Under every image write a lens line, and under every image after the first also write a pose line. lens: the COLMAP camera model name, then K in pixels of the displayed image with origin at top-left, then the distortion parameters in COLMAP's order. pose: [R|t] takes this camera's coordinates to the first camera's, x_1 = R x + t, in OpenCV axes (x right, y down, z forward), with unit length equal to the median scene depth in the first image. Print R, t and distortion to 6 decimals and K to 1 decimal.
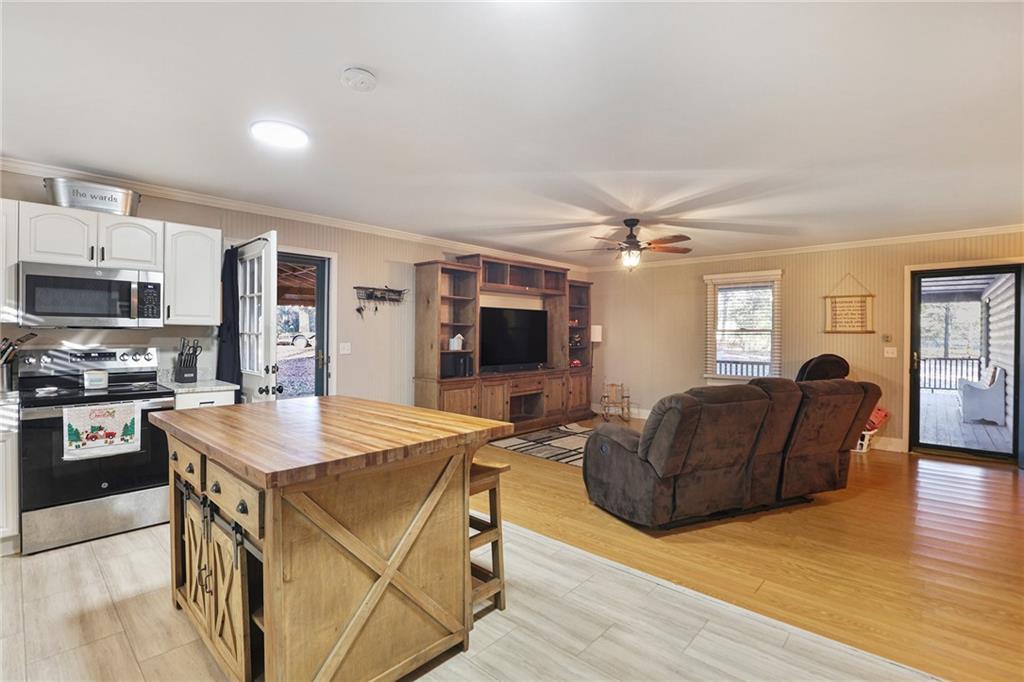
lens RADIAL K [[476.7, 0, 514.3], [0, 476.7, 339.7], [0, 0, 1]] dist [-0.017251, 0.000012]
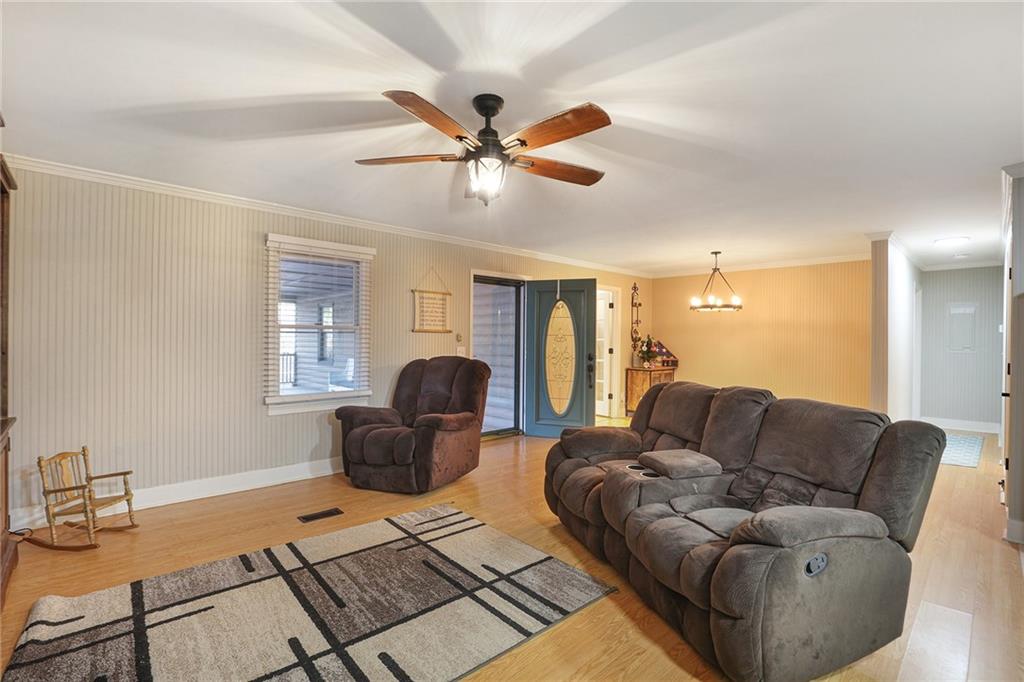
lens RADIAL K [[474.4, 0, 495.8], [0, 474.4, 342.3], [0, 0, 1]] dist [-0.010905, 0.000550]
pose [[0.103987, -0.016012, 0.994450, -0.232919], [0.001101, 0.999872, 0.015984, -0.011655], [-0.994578, -0.000567, 0.103991, 0.940852]]
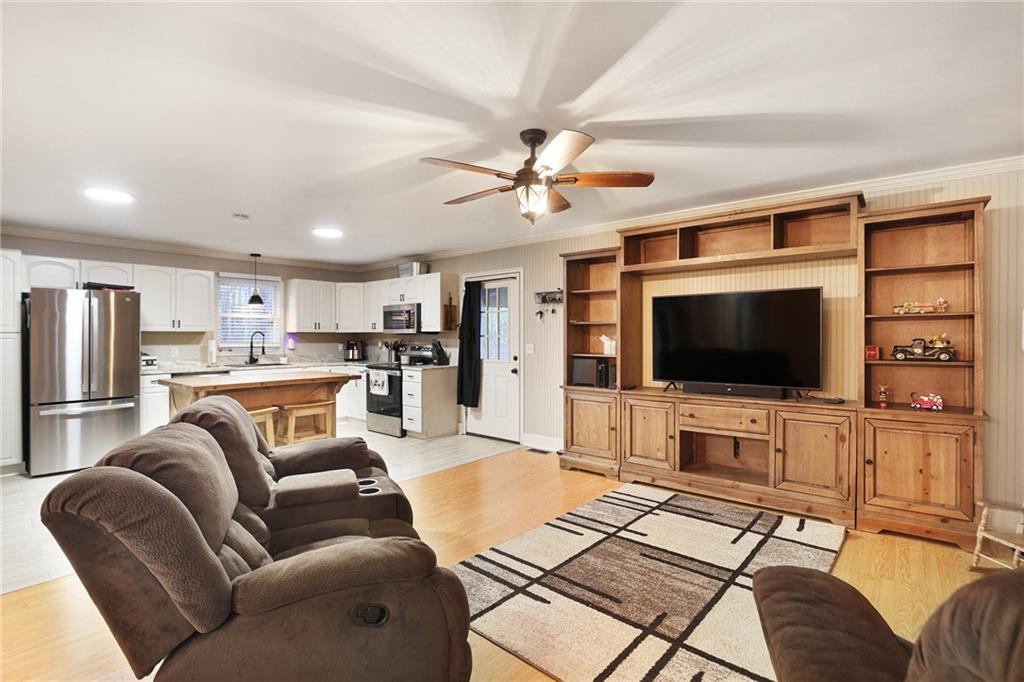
lens RADIAL K [[470.4, 0, 507.1], [0, 470.4, 338.4], [0, 0, 1]] dist [-0.022651, 0.000553]
pose [[0.033041, 0.001737, -0.999453, 0.807926], [-0.004020, 0.999991, 0.001605, -0.007695], [0.999446, 0.003965, 0.033047, 0.955229]]
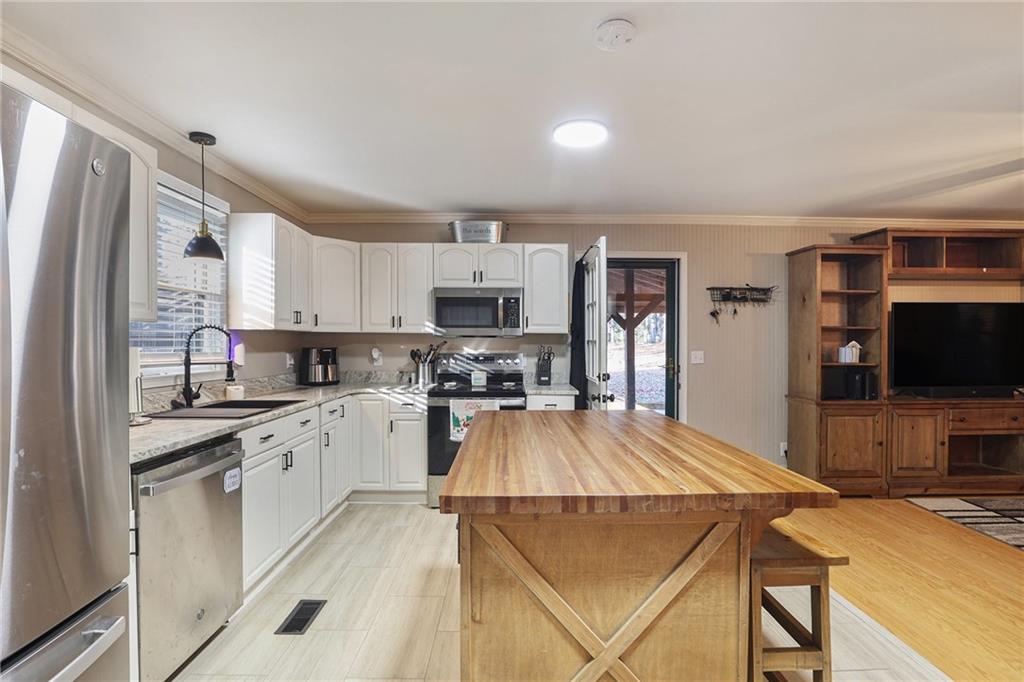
lens RADIAL K [[483.4, 0, 512.2], [0, 483.4, 339.1], [0, 0, 1]] dist [-0.024917, 0.000799]
pose [[0.687511, -0.004295, -0.726161, 0.067465], [-0.007560, 0.999886, -0.013073, -0.001798], [0.726135, 0.014478, 0.687400, 0.130718]]
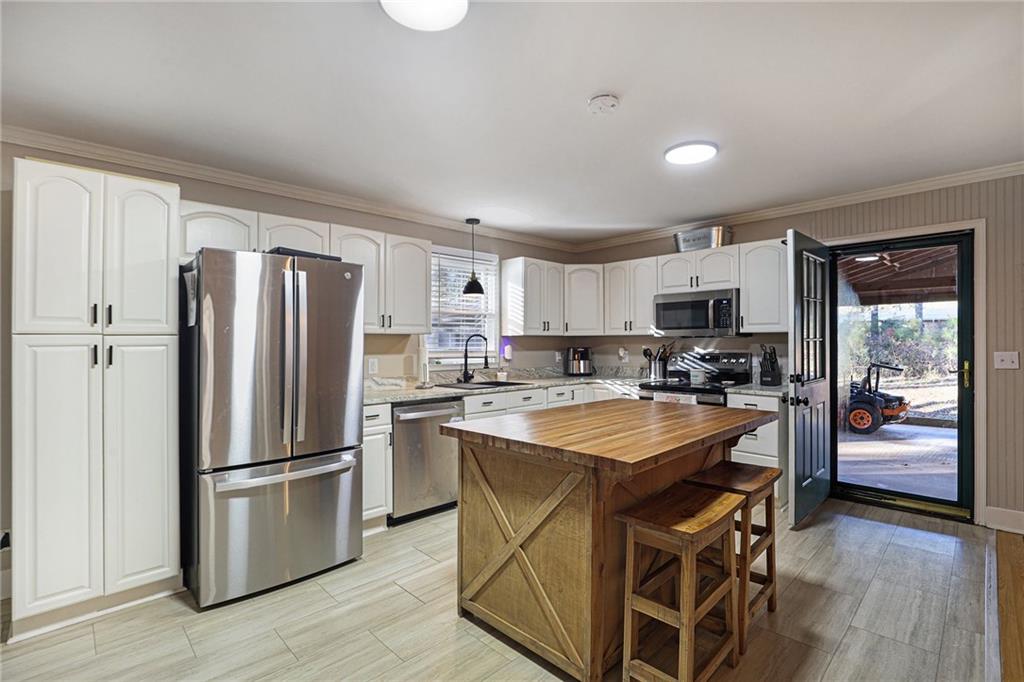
lens RADIAL K [[476.7, 0, 514.3], [0, 476.7, 339.7], [0, 0, 1]] dist [-0.017251, 0.000012]
pose [[-0.050594, -0.008589, -0.998682, 0.336868], [-0.000928, 0.999963, -0.008553, -0.003964], [0.998719, 0.000494, -0.050600, 0.383677]]
